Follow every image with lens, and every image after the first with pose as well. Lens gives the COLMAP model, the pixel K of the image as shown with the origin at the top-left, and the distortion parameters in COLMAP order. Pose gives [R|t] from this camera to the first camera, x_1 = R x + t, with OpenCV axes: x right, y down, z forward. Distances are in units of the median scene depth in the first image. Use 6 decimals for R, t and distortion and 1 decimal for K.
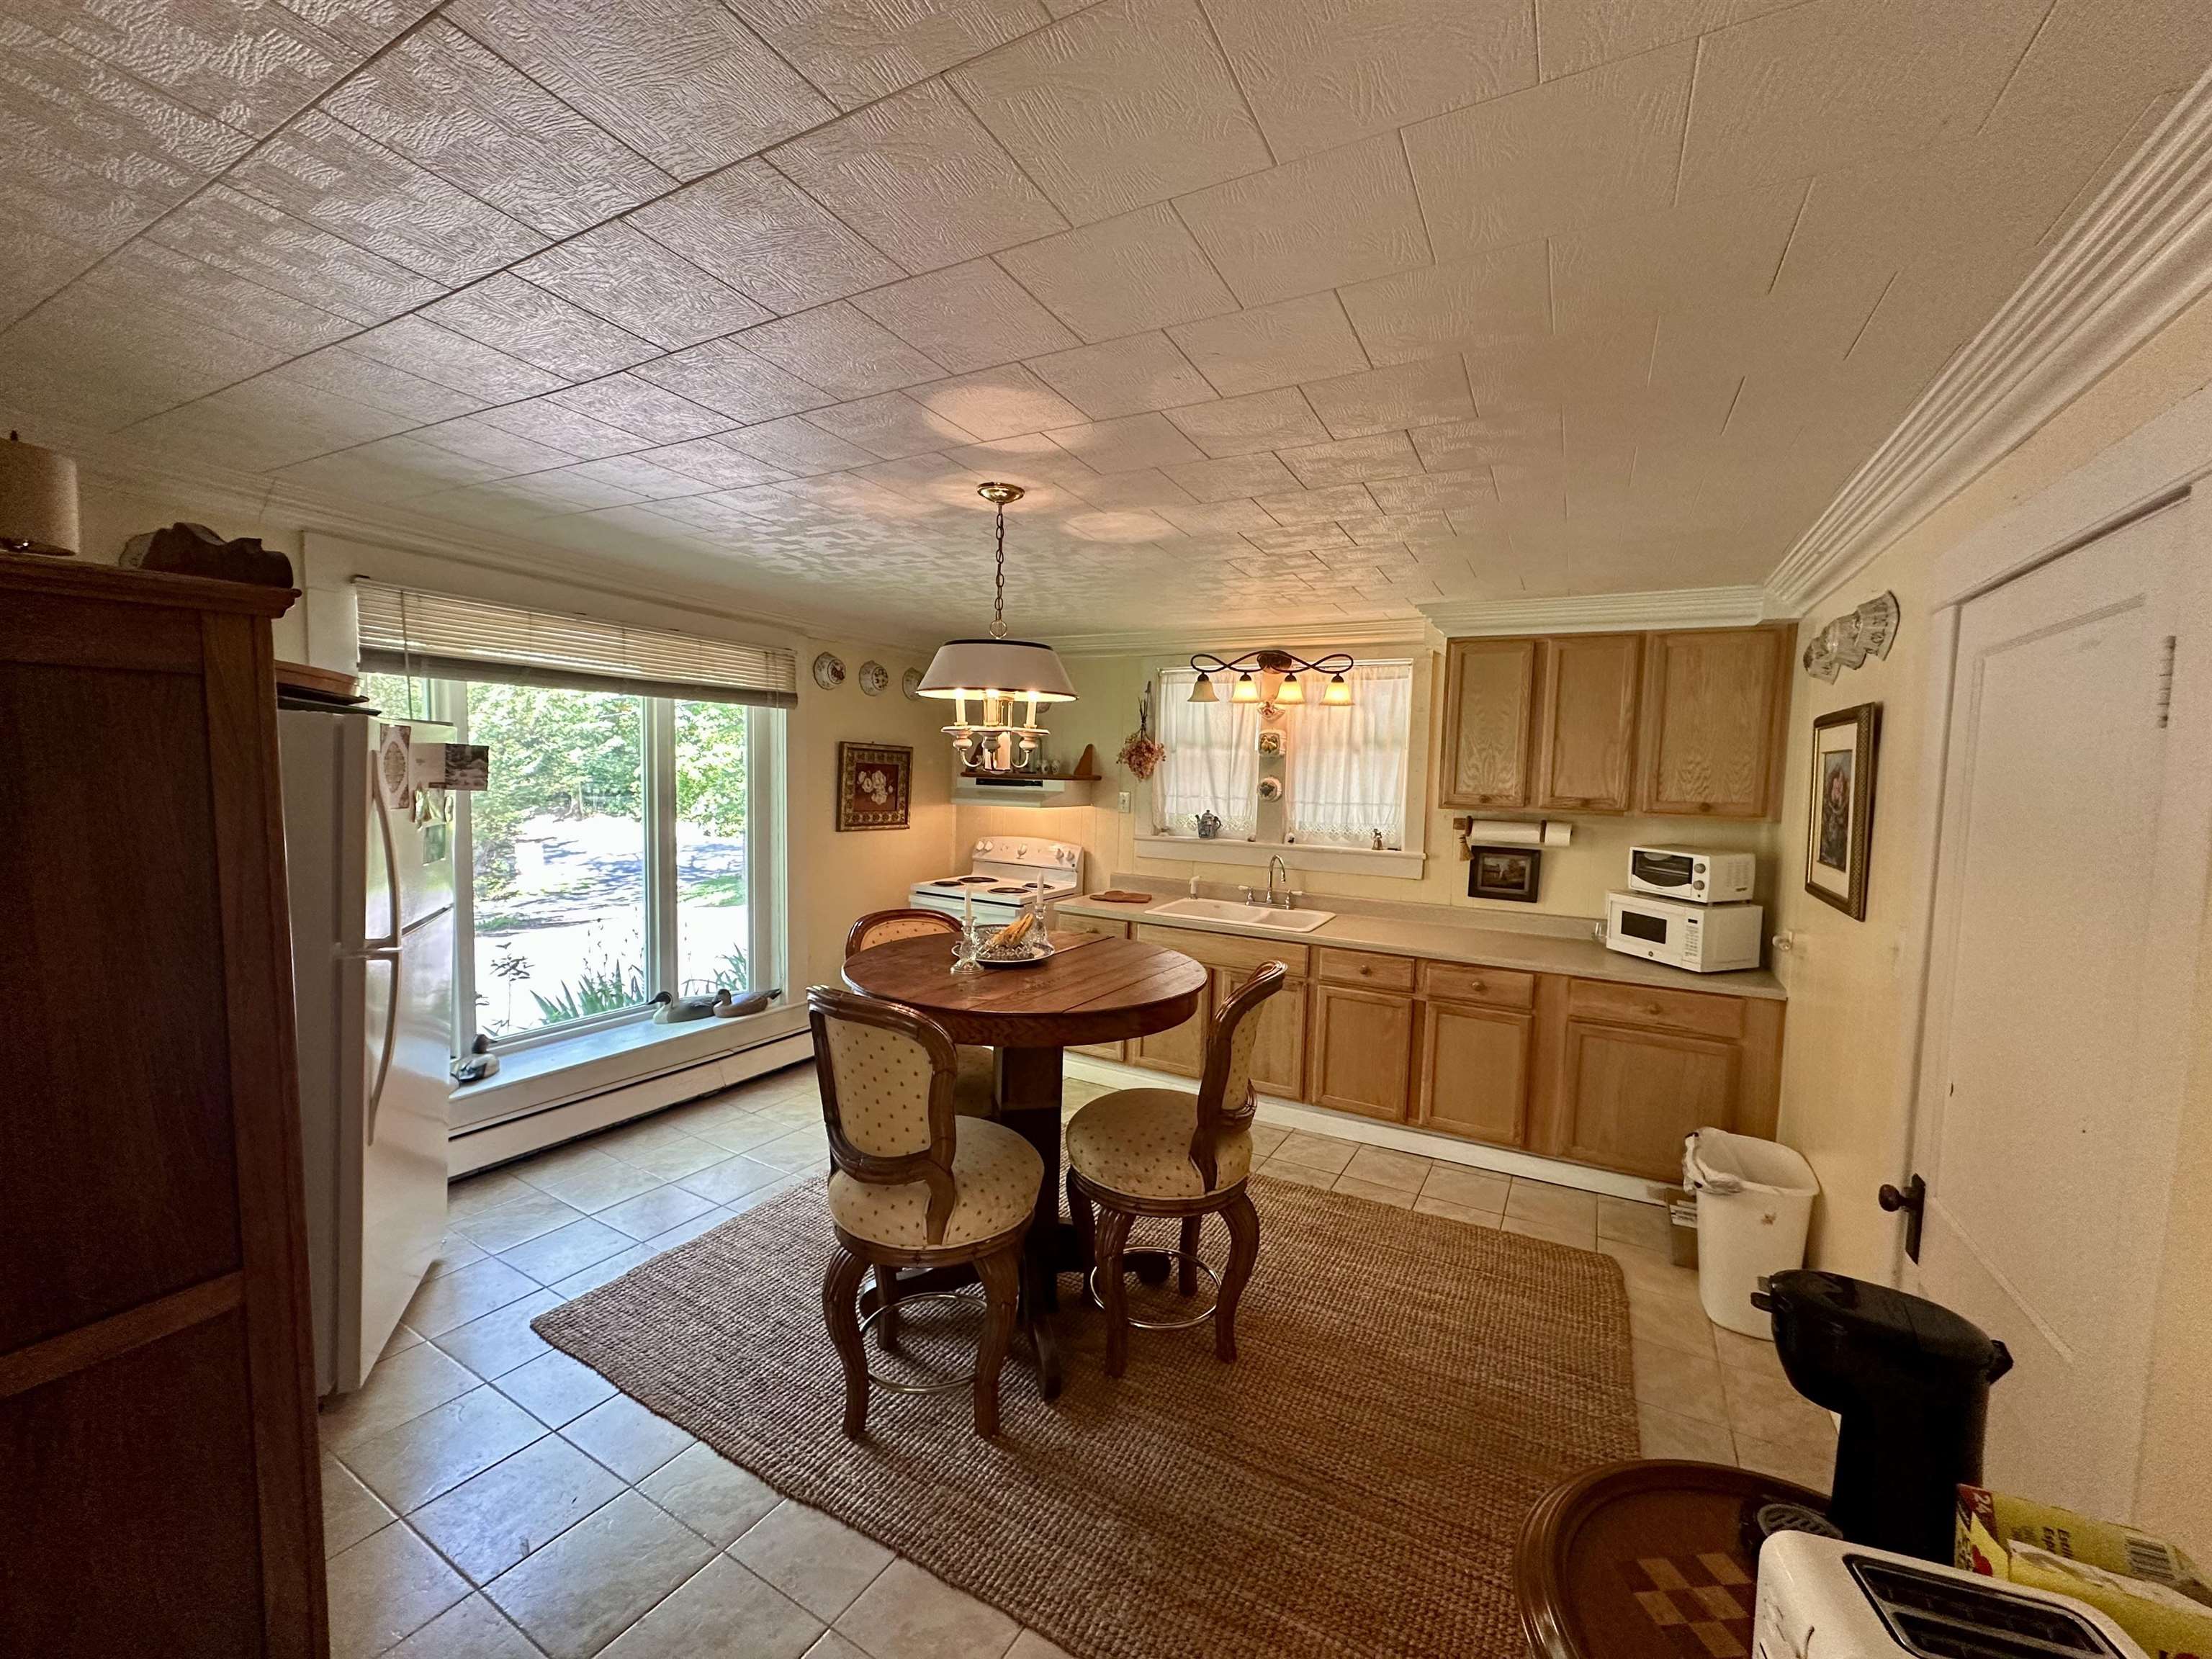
lens RADIAL K [[881.6, 0, 1106.0], [0, 881.6, 829.5], [0, 0, 1]] dist [0.008885, -0.005150]
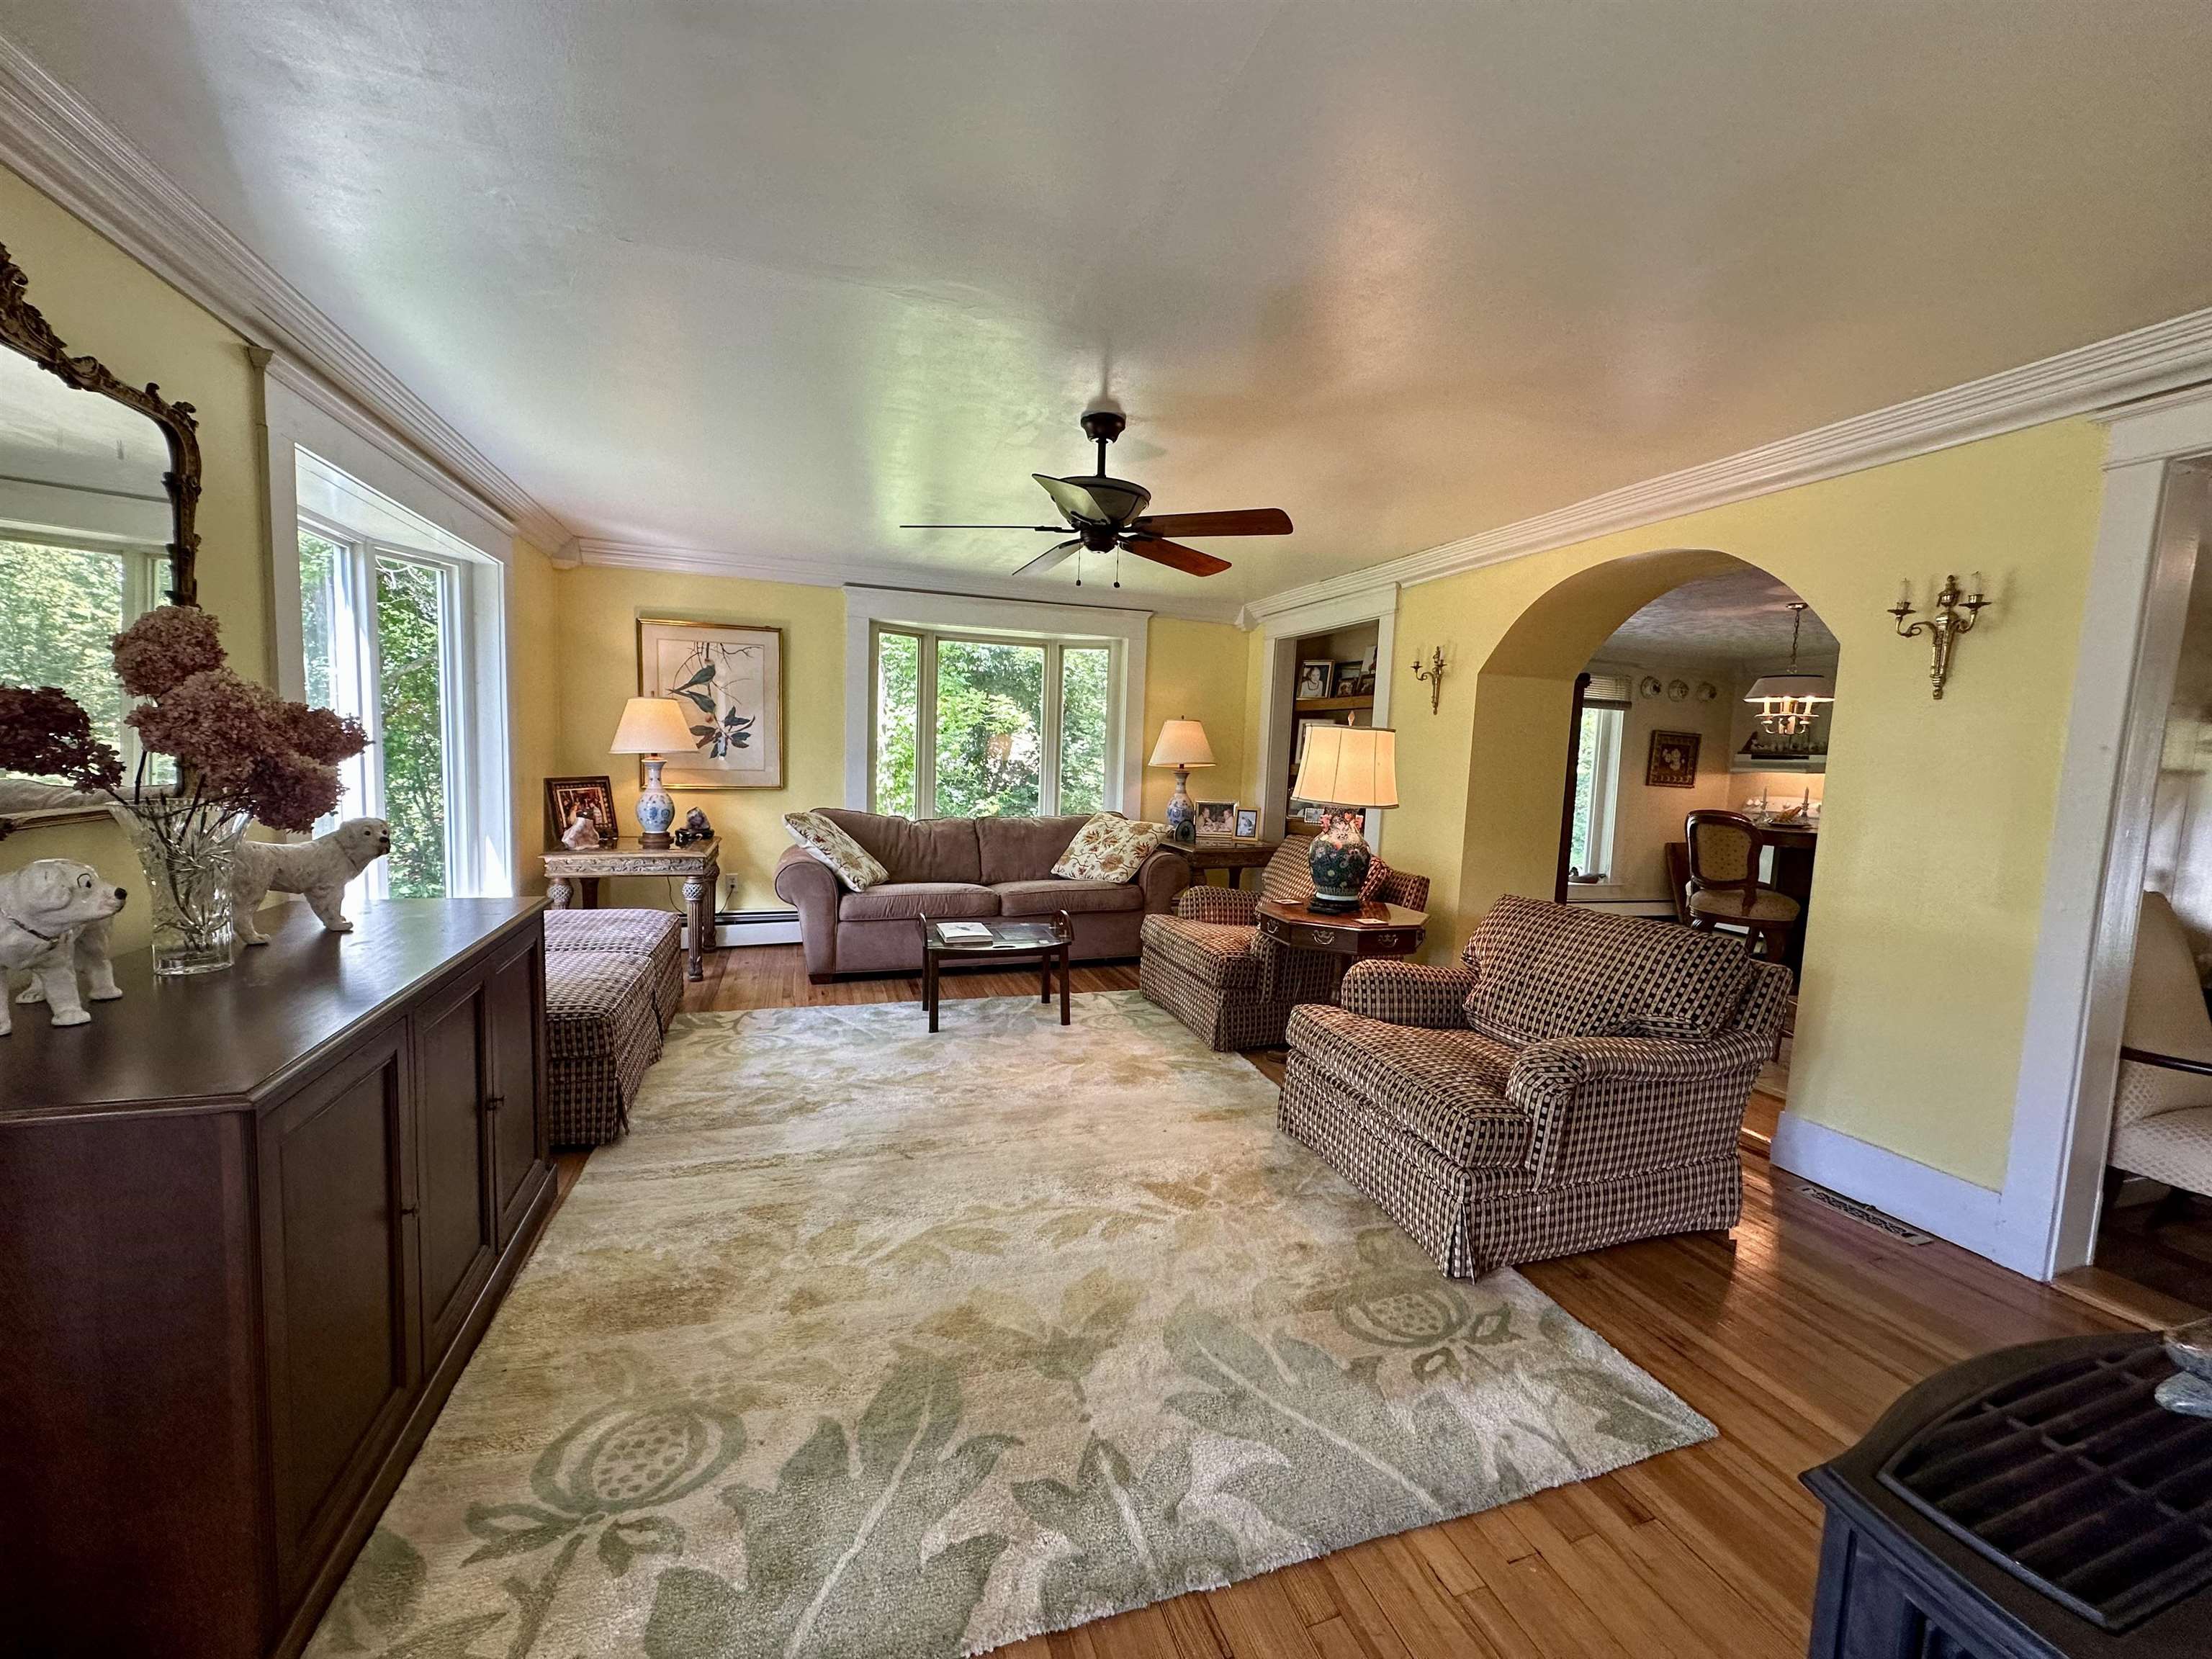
lens RADIAL K [[881.6, 0, 1106.0], [0, 881.6, 829.5], [0, 0, 1]] dist [0.008885, -0.005150]
pose [[0.740082, 0.063036, -0.669555, 0.081087], [-0.069711, 0.997425, 0.016849, 0.181535], [0.668893, 0.034206, 0.742571, -1.270678]]
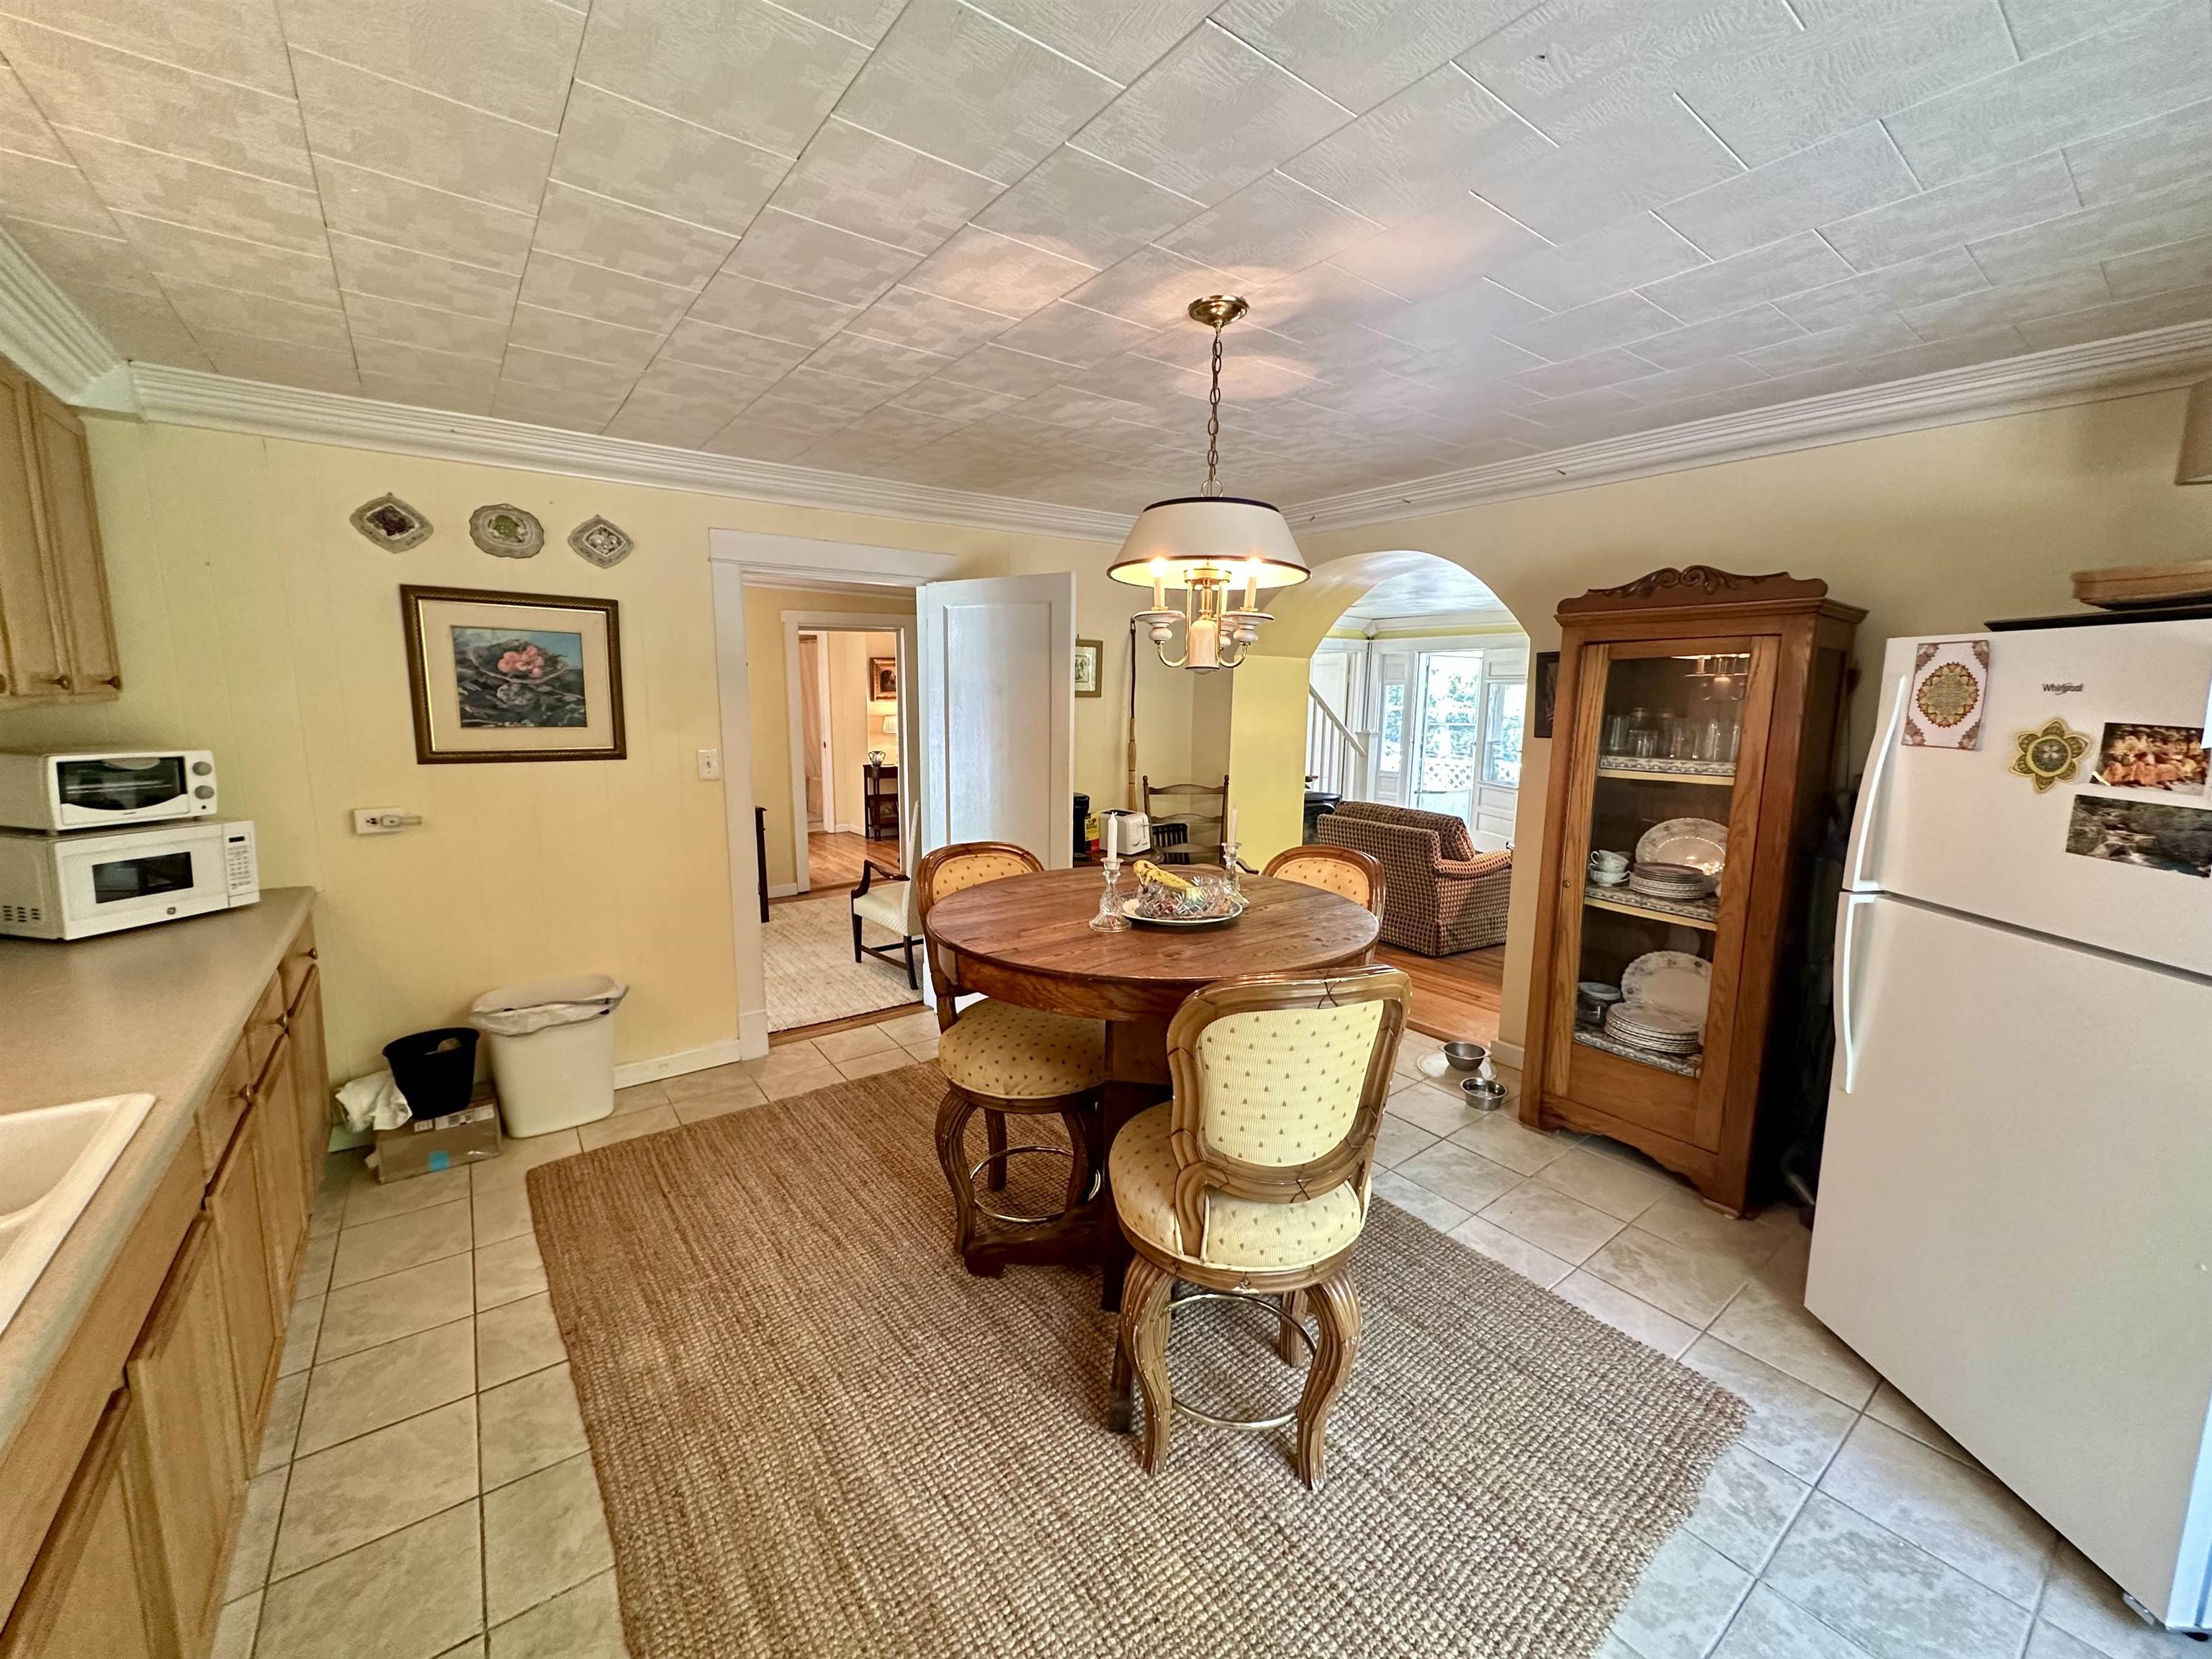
lens RADIAL K [[881.6, 0, 1106.0], [0, 881.6, 829.5], [0, 0, 1]] dist [0.008885, -0.005150]
pose [[-0.910768, -0.109627, 0.398100, -0.283407], [-0.016608, 0.973058, 0.229961, -0.084963], [-0.412585, 0.202829, -0.888051, 1.337709]]
